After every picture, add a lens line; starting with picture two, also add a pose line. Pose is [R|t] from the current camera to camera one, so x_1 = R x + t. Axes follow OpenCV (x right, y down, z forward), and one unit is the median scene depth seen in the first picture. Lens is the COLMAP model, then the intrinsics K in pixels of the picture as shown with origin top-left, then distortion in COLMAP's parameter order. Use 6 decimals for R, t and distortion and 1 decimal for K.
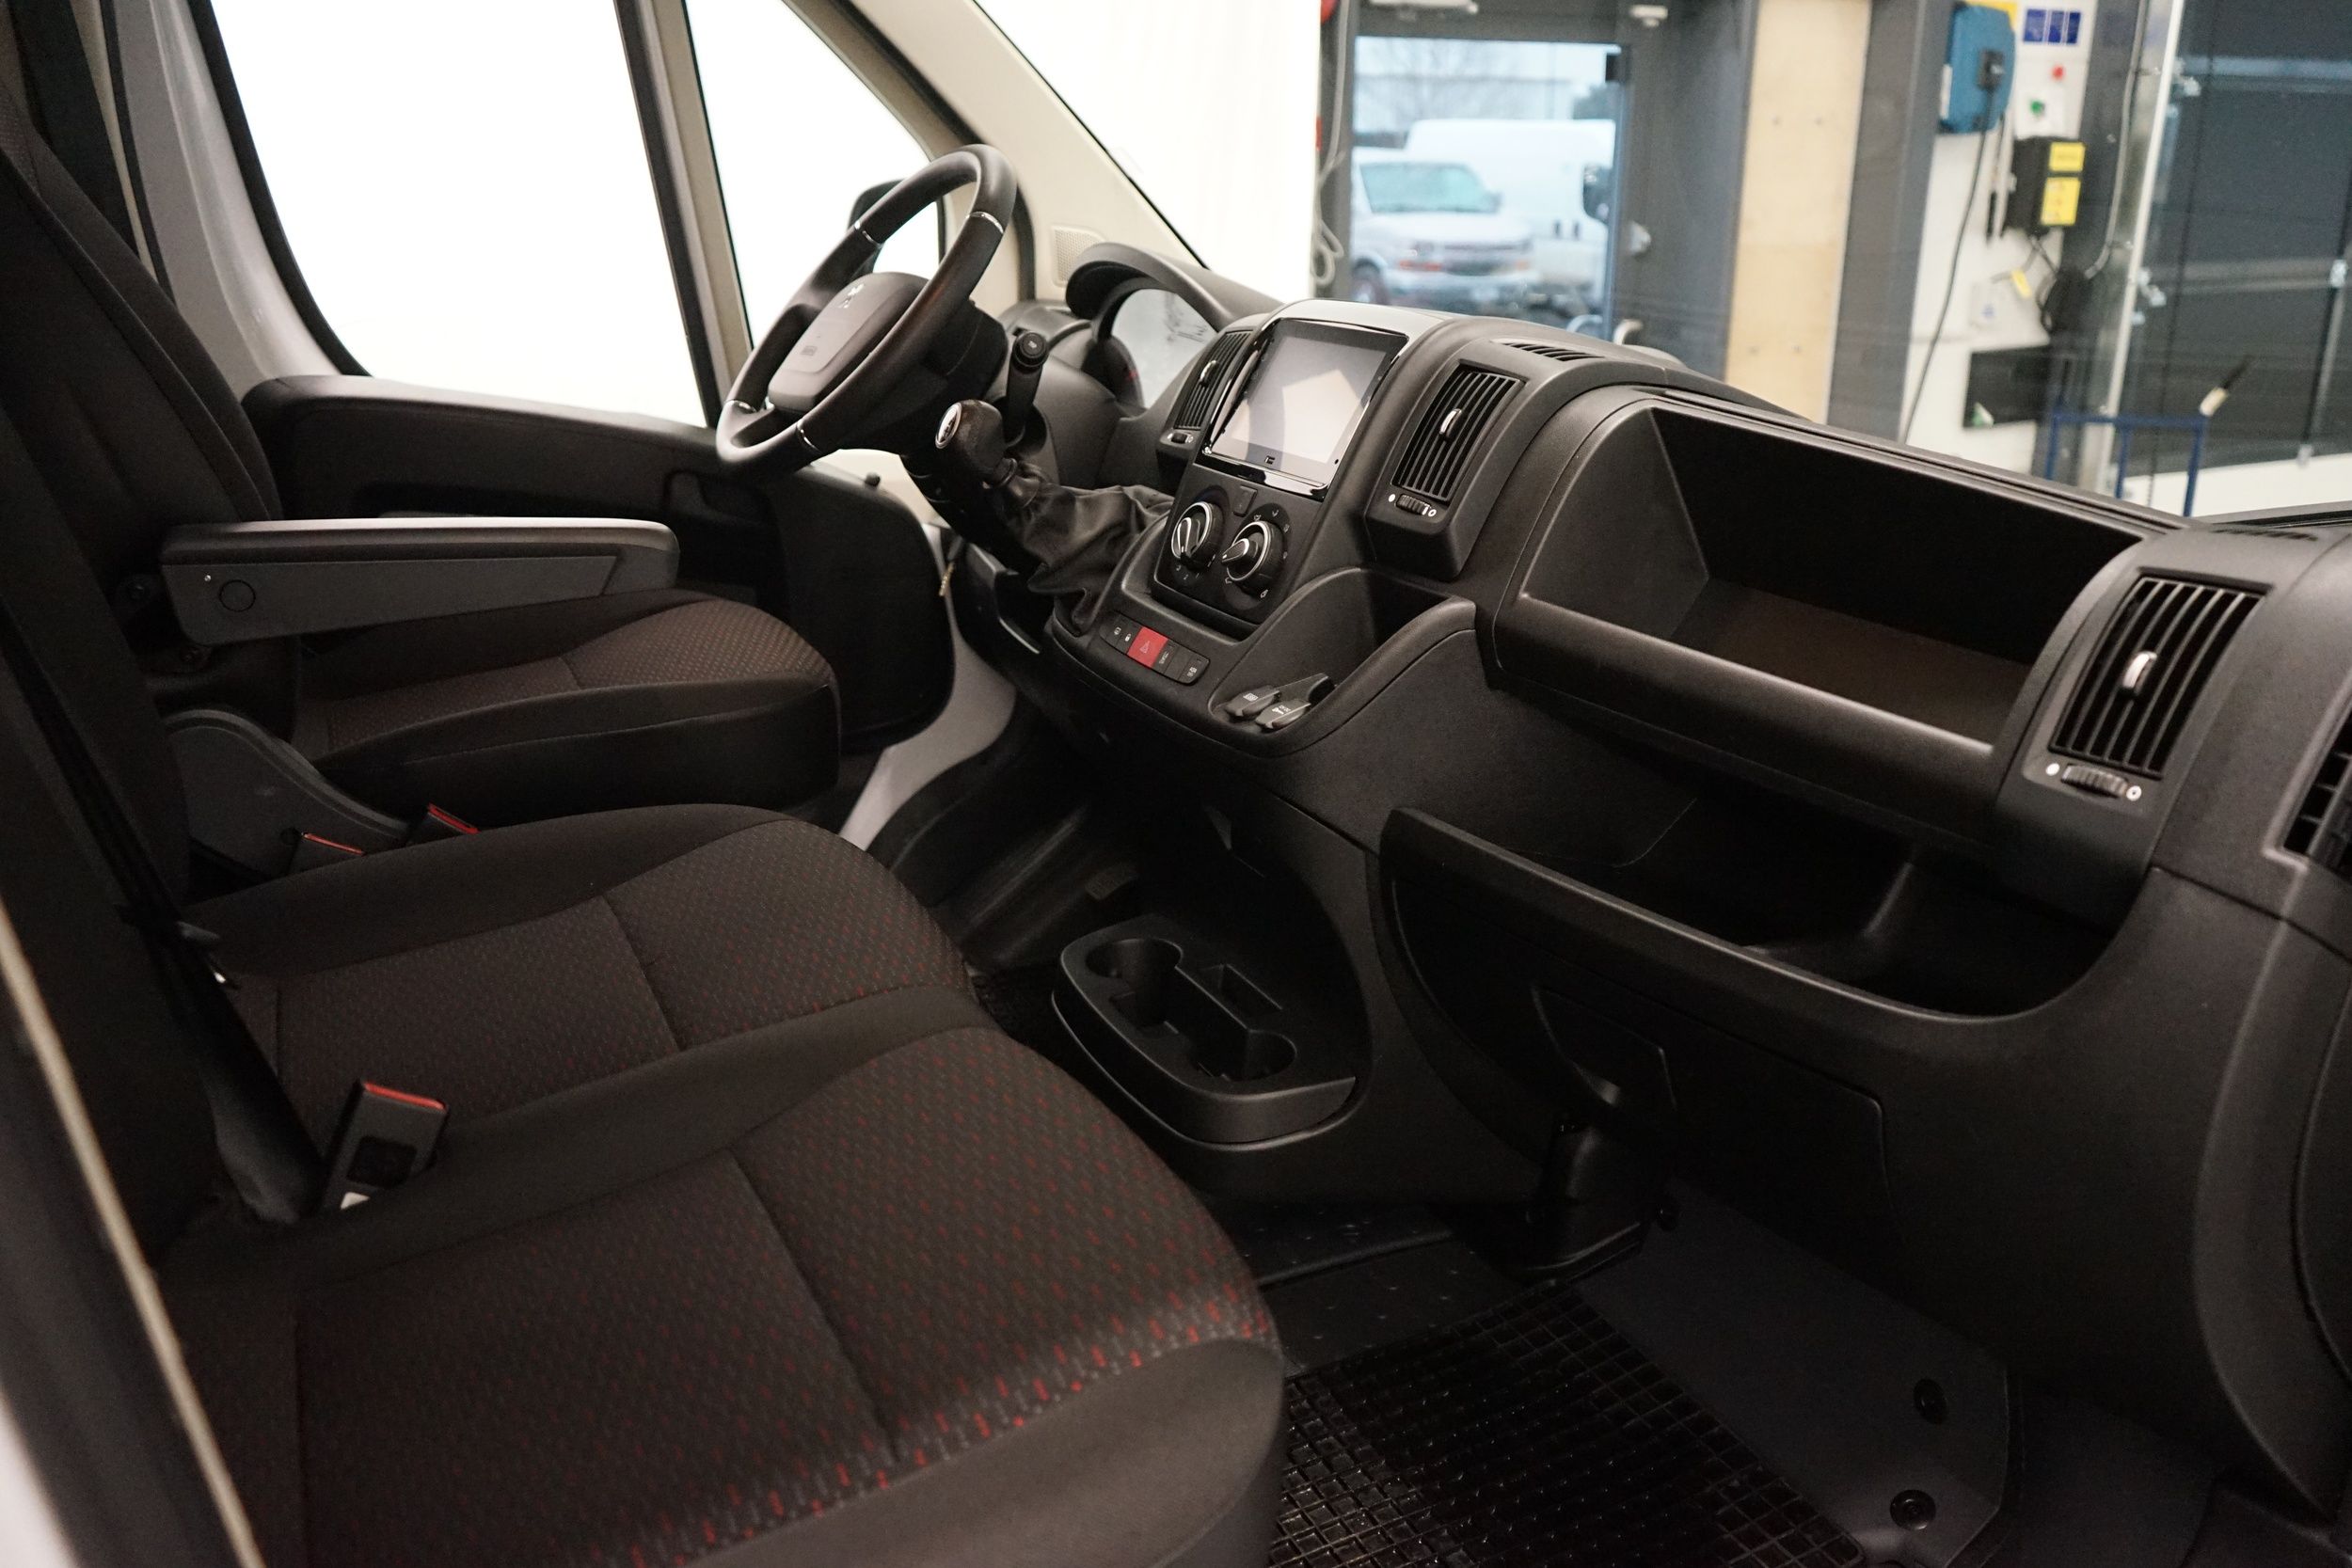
lens RADIAL K [[1879.7, 0, 1174.1], [0, 1879.7, 819.7], [0, 0, 1]] dist [0.002675, -0.159789]
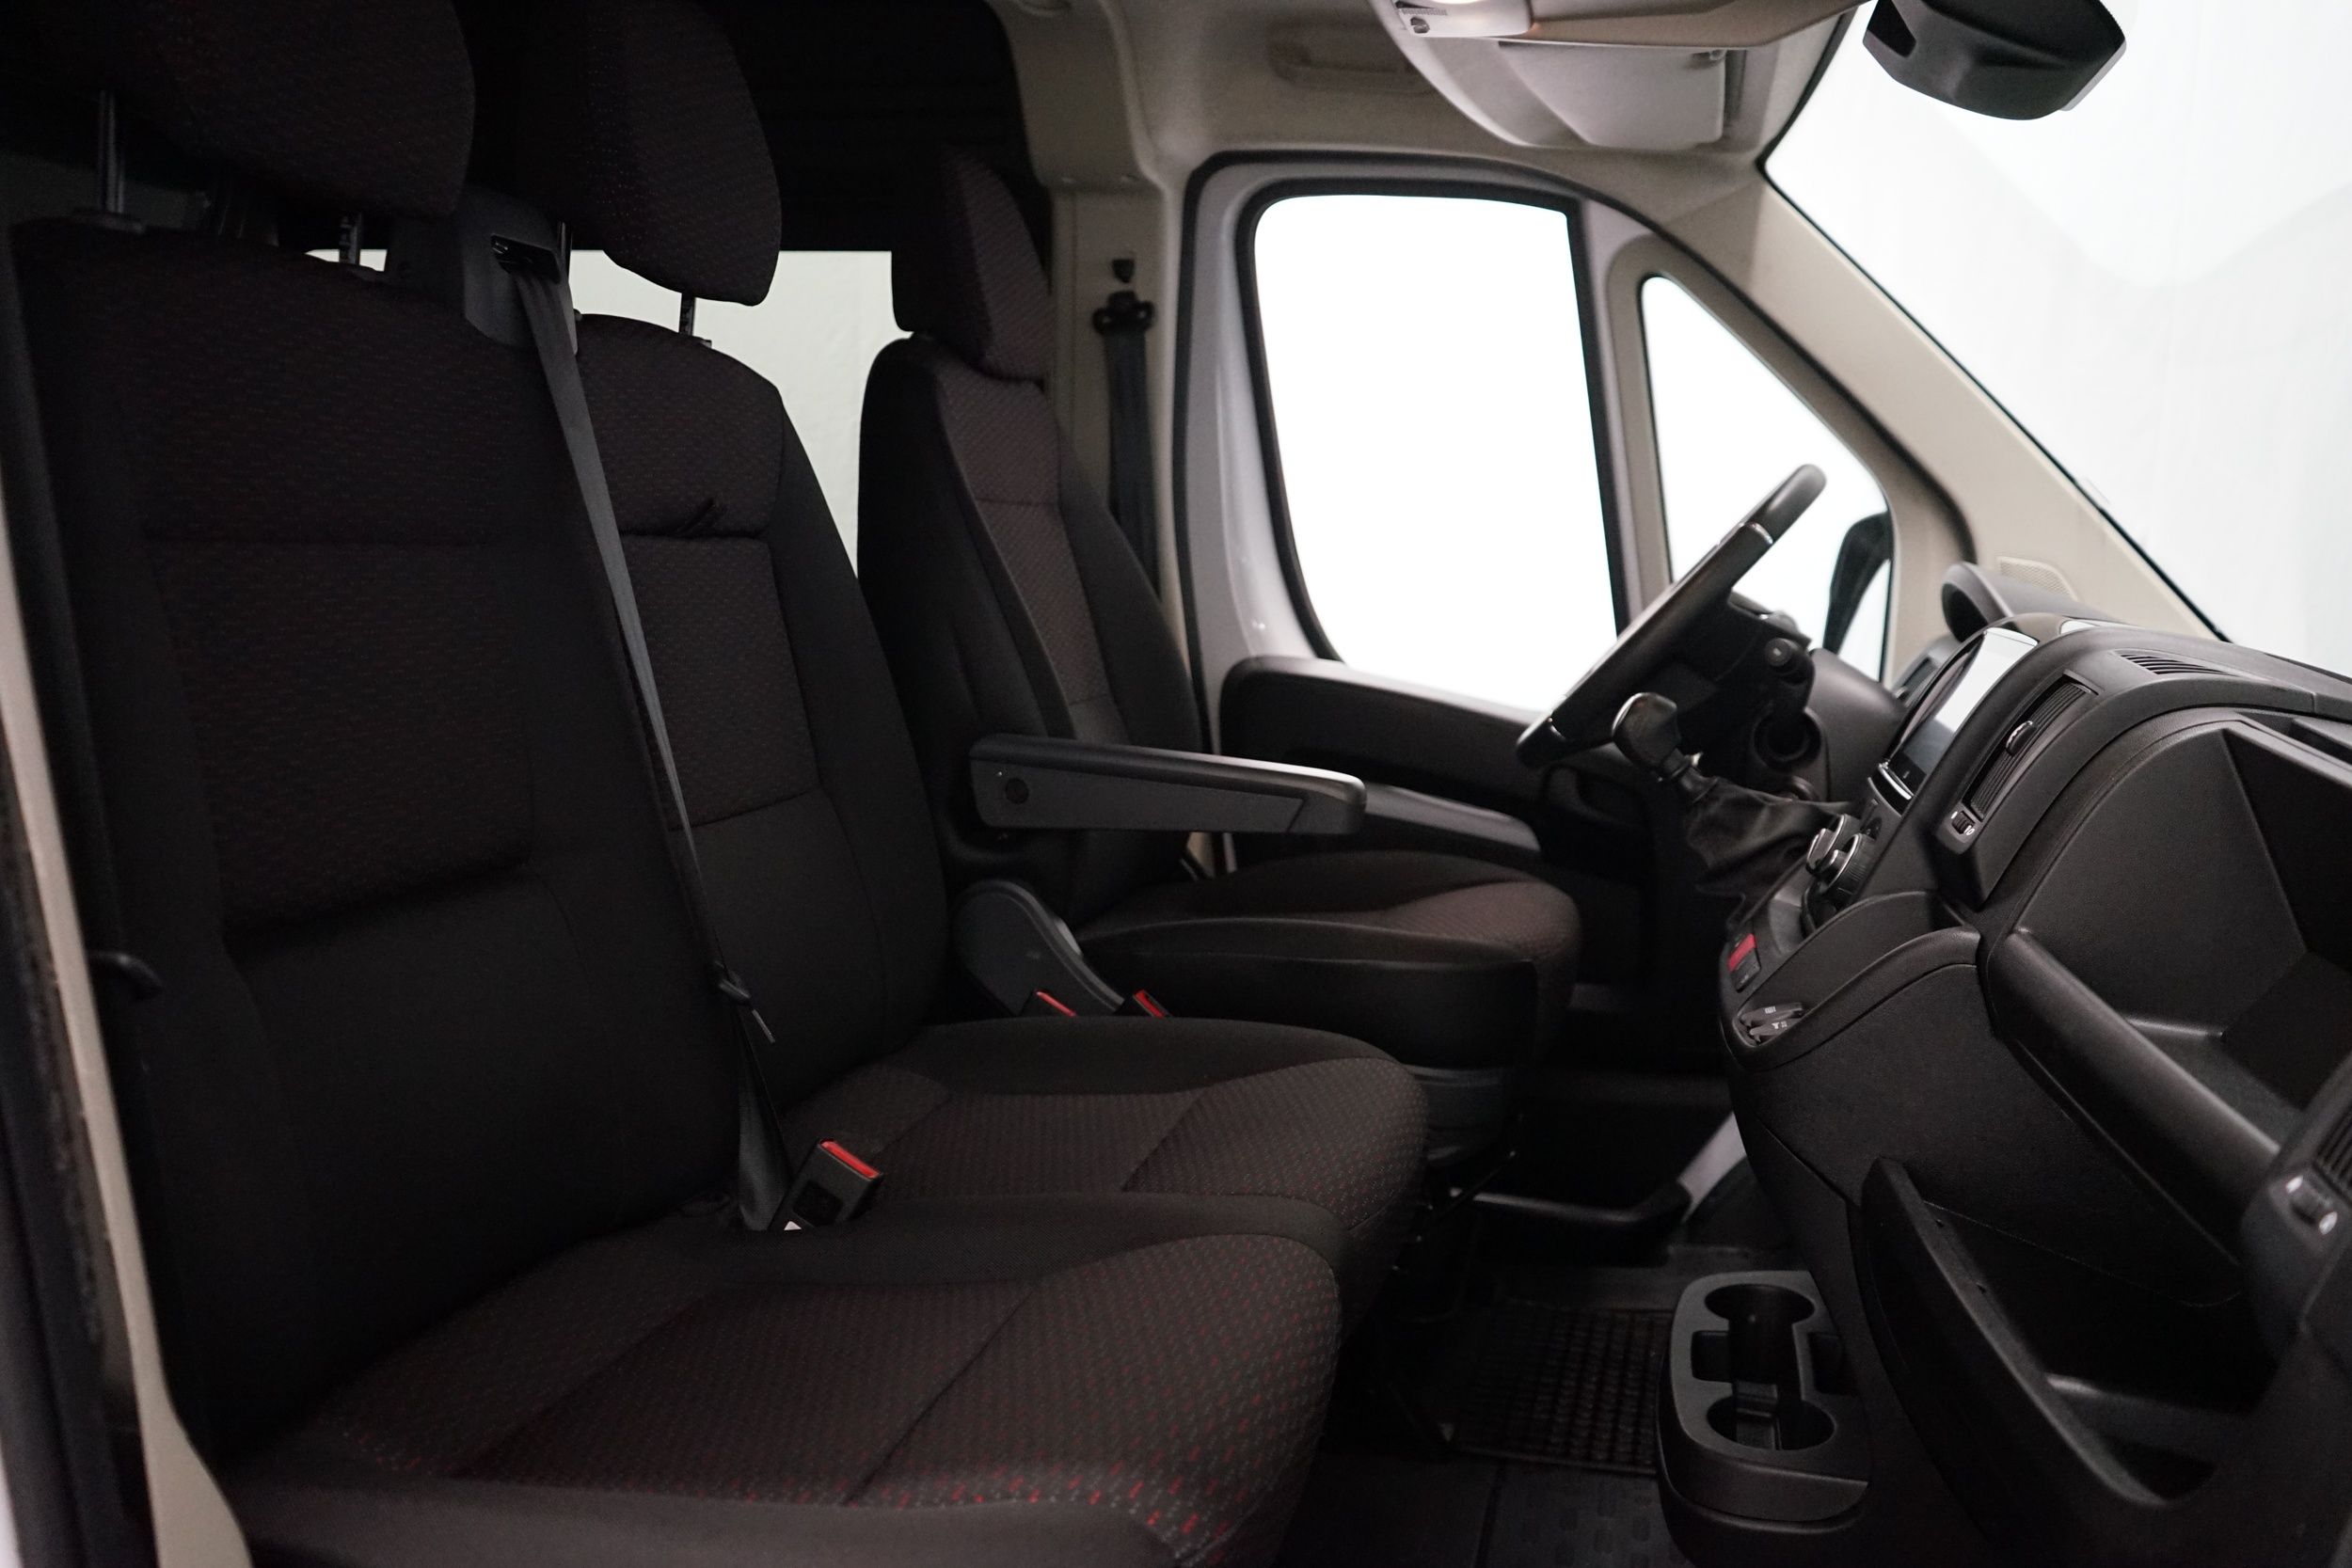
lens RADIAL K [[1898.7, 0, 1176.0], [0, 1898.7, 784.0], [0, 0, 1]] dist [-0.009787, -0.003904]
pose [[0.748079, 0.094729, -0.656813, 0.392003], [-0.229917, 0.965454, -0.122622, 0.008220], [0.622507, 0.242744, 0.744016, 0.092909]]
